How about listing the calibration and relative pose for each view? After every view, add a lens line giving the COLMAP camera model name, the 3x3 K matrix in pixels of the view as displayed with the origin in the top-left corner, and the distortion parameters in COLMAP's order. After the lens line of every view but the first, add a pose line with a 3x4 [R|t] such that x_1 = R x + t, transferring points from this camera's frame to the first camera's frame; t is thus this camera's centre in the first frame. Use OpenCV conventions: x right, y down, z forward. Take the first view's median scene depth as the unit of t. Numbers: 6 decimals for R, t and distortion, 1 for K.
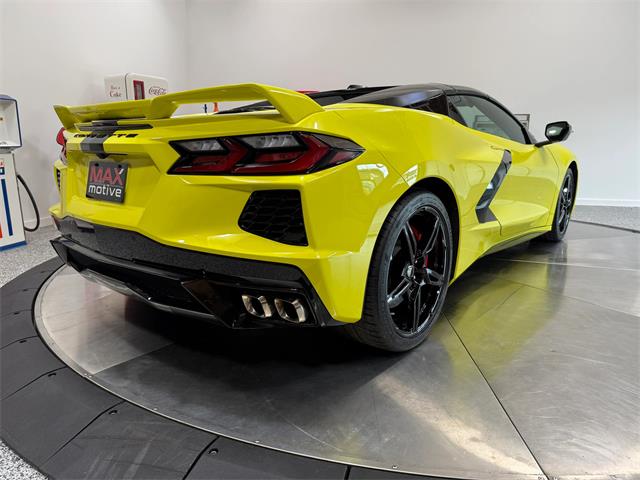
lens RADIAL K [[454.7, 0, 321.2], [0, 454.7, 244.1], [0, 0, 1]] dist [0.008160, -0.017285]
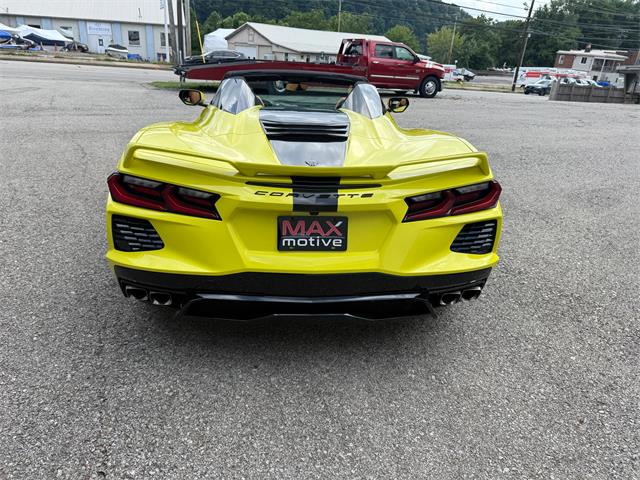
lens RADIAL K [[454.7, 0, 321.2], [0, 454.7, 244.1], [0, 0, 1]] dist [0.008160, -0.017285]
pose [[0.727823, -0.246060, 0.640100, -1.087926], [0.106016, 0.962561, 0.249472, -0.358685], [-0.677520, -0.113711, 0.726661, 0.187715]]
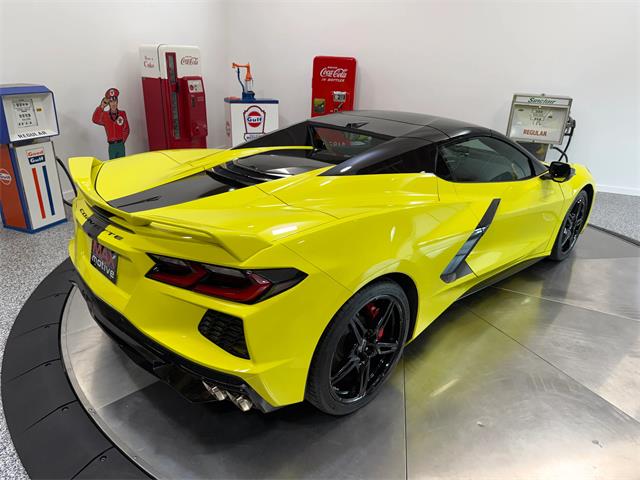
lens RADIAL K [[454.7, 0, 321.2], [0, 454.7, 244.1], [0, 0, 1]] dist [0.008160, -0.017285]
pose [[0.992029, 0.080824, -0.096672, 0.189036], [-0.063147, 0.982778, 0.173668, -0.392114], [0.109043, -0.166179, 0.980048, -0.089478]]
